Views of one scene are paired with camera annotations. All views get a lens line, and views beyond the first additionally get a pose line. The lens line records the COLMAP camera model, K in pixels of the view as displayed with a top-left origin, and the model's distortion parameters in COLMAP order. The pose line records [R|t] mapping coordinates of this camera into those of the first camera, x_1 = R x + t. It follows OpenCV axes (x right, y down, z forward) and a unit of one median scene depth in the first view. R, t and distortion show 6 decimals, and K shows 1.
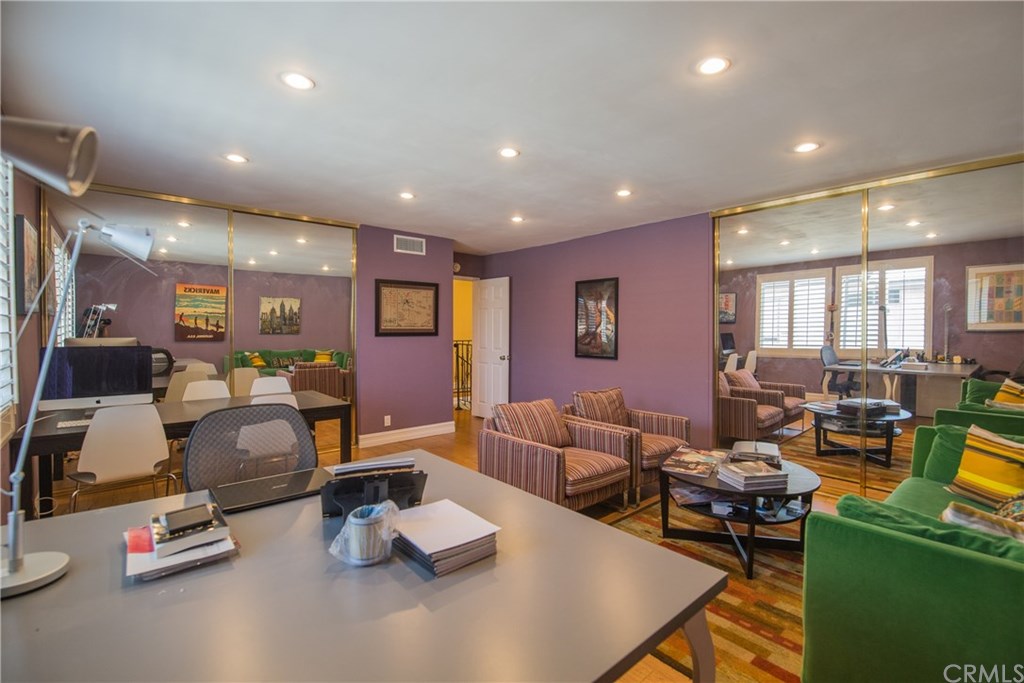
lens RADIAL K [[446.7, 0, 514.1], [0, 446.7, 344.2], [0, 0, 1]] dist [-0.000414, -0.009289]
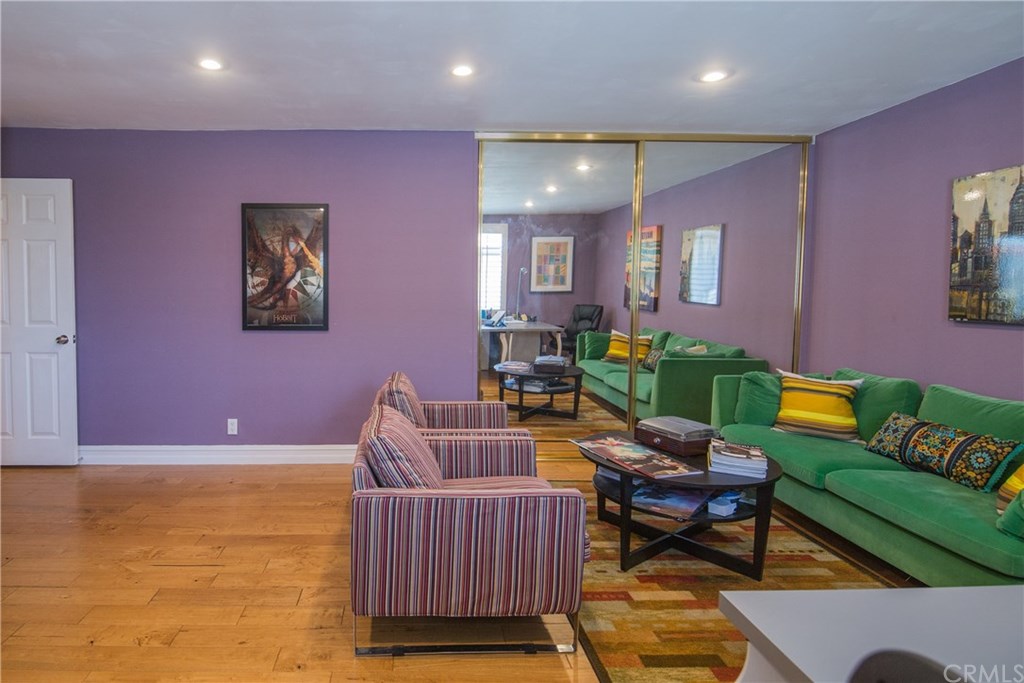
lens RADIAL K [[543.6, 0, 511.9], [0, 543.6, 317.4], [0, 0, 1]] dist [-0.016718, -0.000267]
pose [[0.639976, -0.030599, 0.767785, -0.199159], [0.018193, 0.999530, 0.024671, 0.000541], [-0.768179, -0.001820, 0.640232, 0.267635]]
